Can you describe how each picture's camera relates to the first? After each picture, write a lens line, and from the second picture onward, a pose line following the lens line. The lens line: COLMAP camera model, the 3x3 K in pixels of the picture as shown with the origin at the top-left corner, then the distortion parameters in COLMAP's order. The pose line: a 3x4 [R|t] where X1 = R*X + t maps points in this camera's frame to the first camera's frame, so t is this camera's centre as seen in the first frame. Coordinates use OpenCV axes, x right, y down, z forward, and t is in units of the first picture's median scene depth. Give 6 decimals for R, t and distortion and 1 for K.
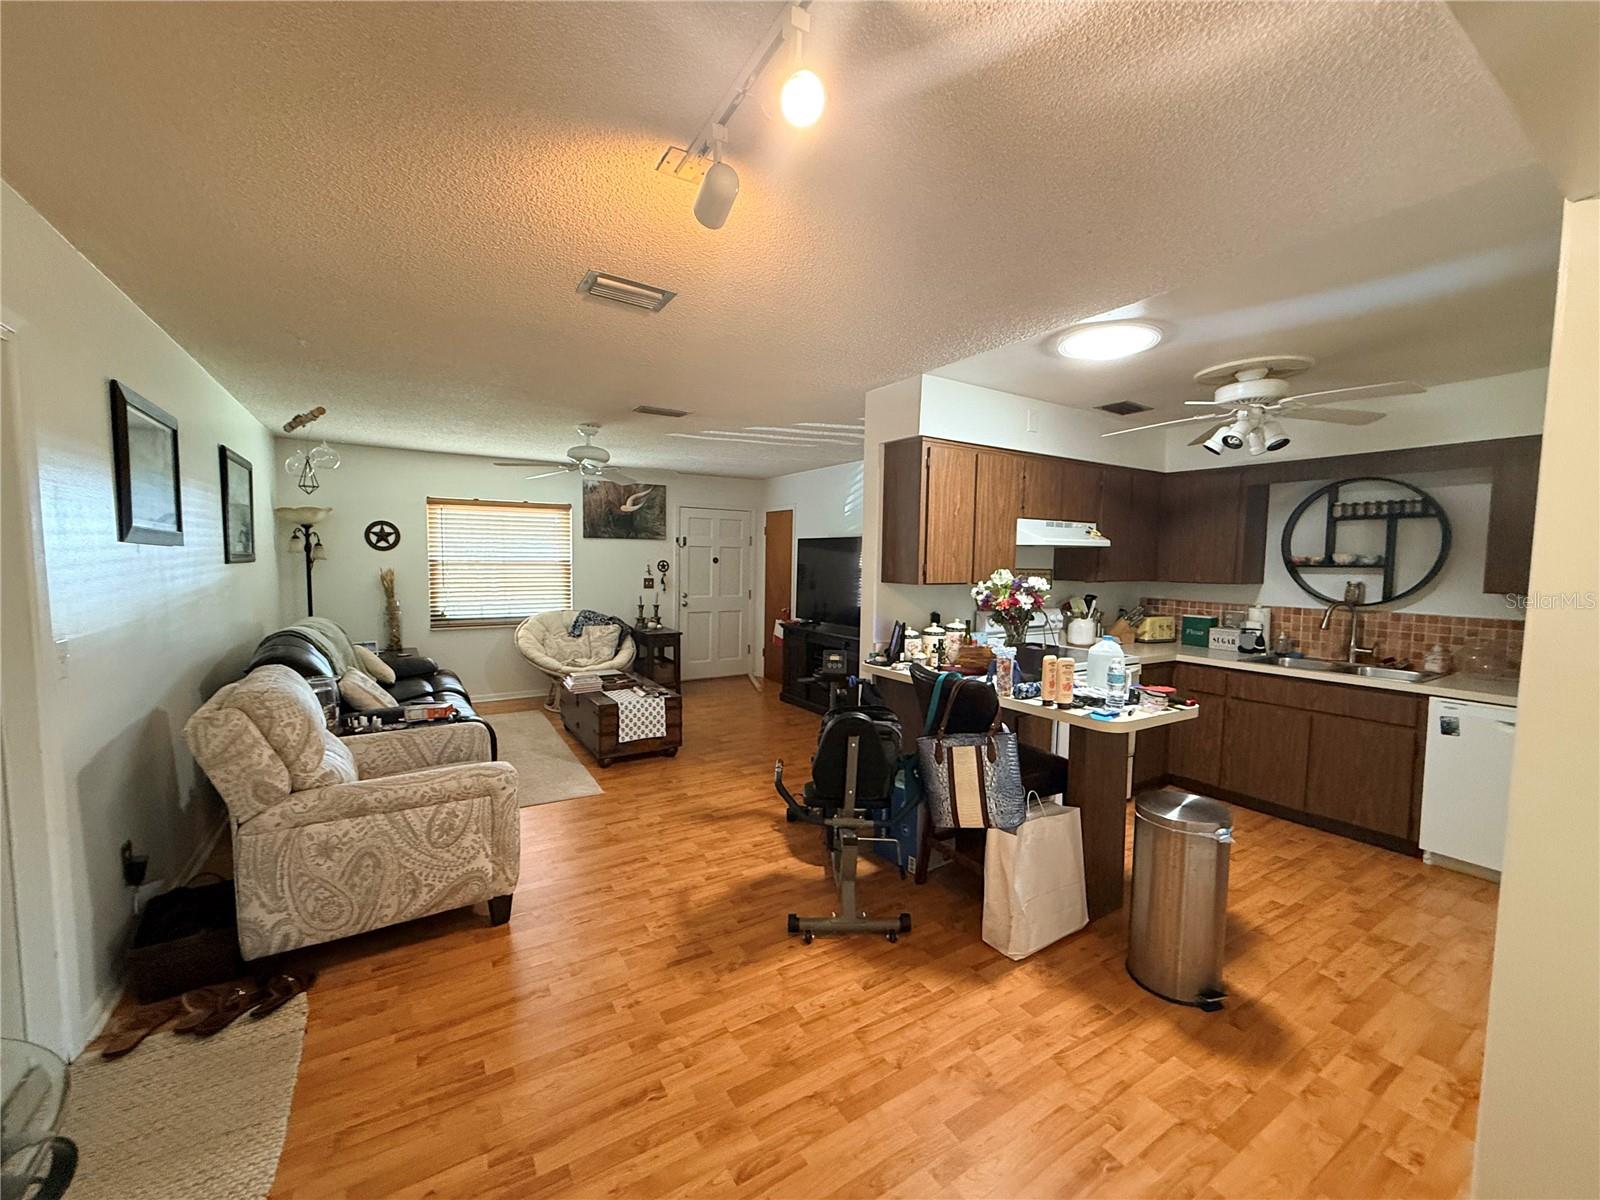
lens RADIAL K [[637.7, 0, 795.8], [0, 637.7, 602.5], [0, 0, 1]] dist [-0.001468, 0.000535]
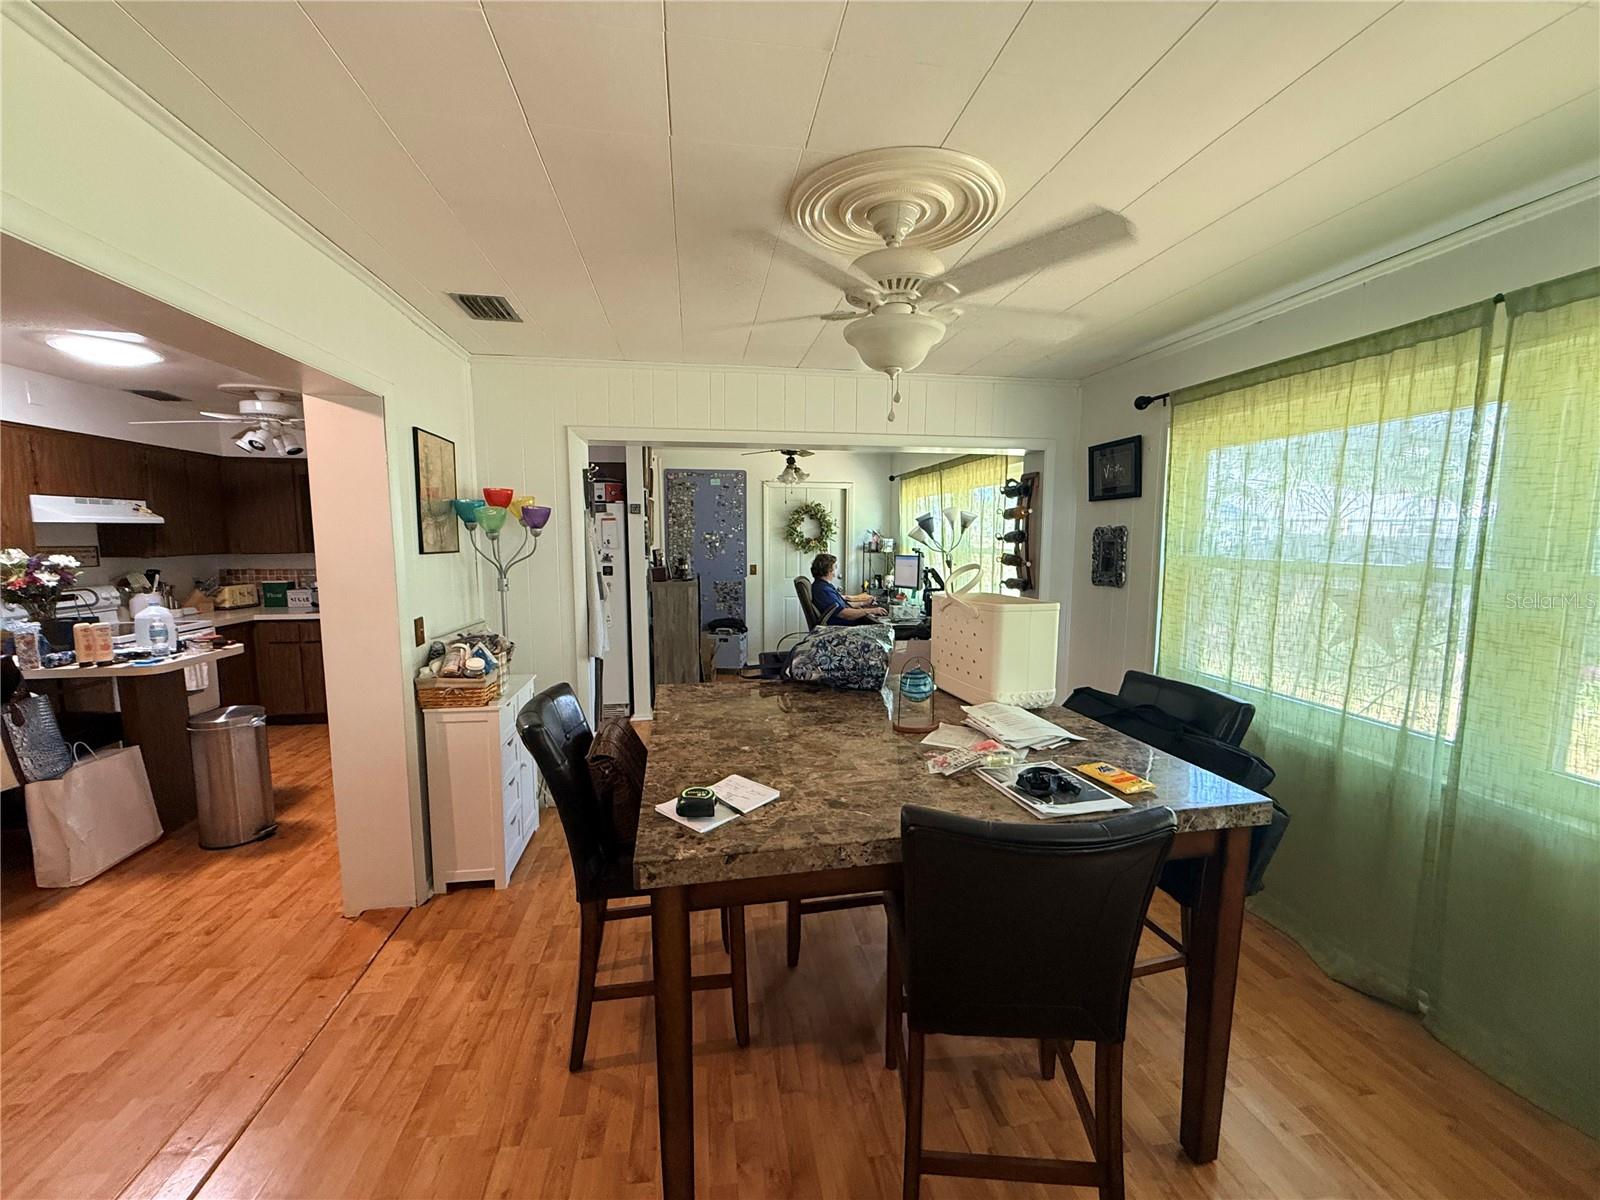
lens RADIAL K [[637.7, 0, 795.8], [0, 637.7, 602.5], [0, 0, 1]] dist [-0.001468, 0.000535]
pose [[0.388891, -0.113617, 0.914251, -0.118822], [0.068867, 0.993175, 0.094132, 0.022143], [-0.918706, 0.026354, 0.394061, -0.521727]]
